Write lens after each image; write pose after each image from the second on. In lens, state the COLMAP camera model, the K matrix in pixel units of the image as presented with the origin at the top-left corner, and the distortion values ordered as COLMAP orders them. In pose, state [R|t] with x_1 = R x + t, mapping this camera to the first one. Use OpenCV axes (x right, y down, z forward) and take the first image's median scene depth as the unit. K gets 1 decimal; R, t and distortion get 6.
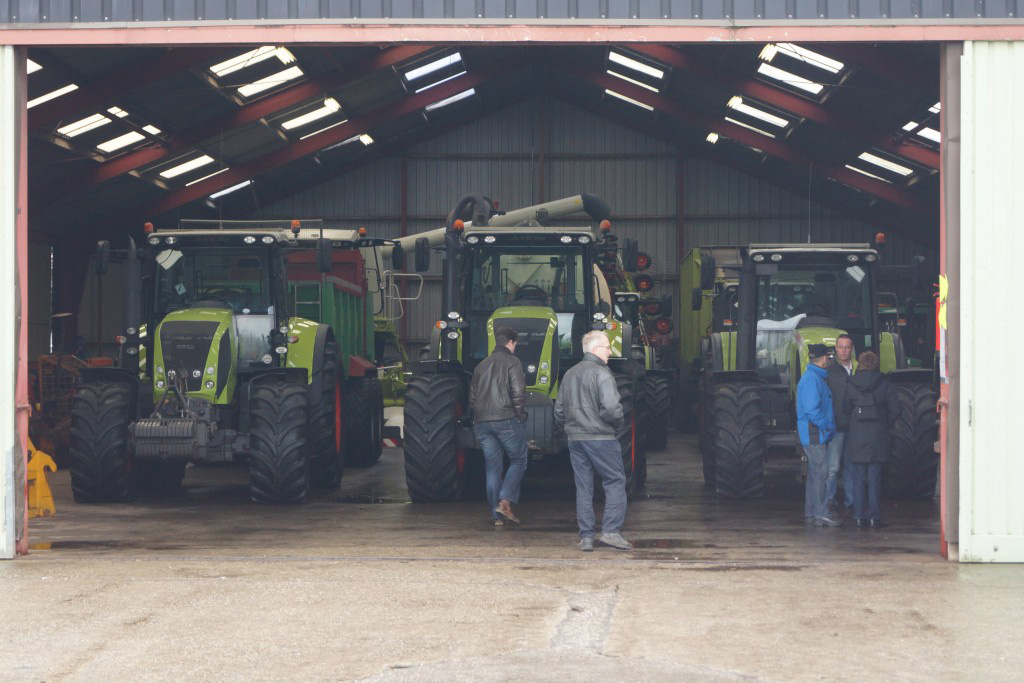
lens RADIAL K [[2412.7, 0, 512.0], [0, 2412.7, 341.5], [0, 0, 1]] dist [-0.008813, -0.093664]
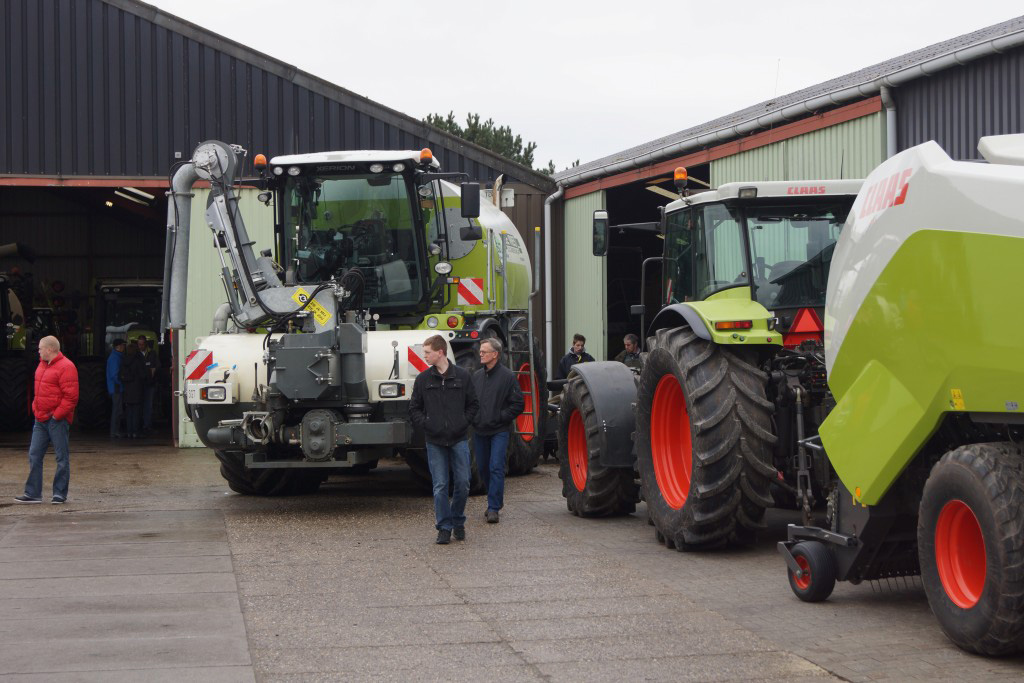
lens RADIAL K [[1806.2, 0, 512.0], [0, 1806.2, 341.5], [0, 0, 1]] dist [0.042916, -0.039335]
pose [[0.960673, -0.010683, 0.277476, 0.021365], [0.010089, 0.999943, 0.003566, 0.000382], [-0.277498, -0.000626, 0.960726, -0.327915]]
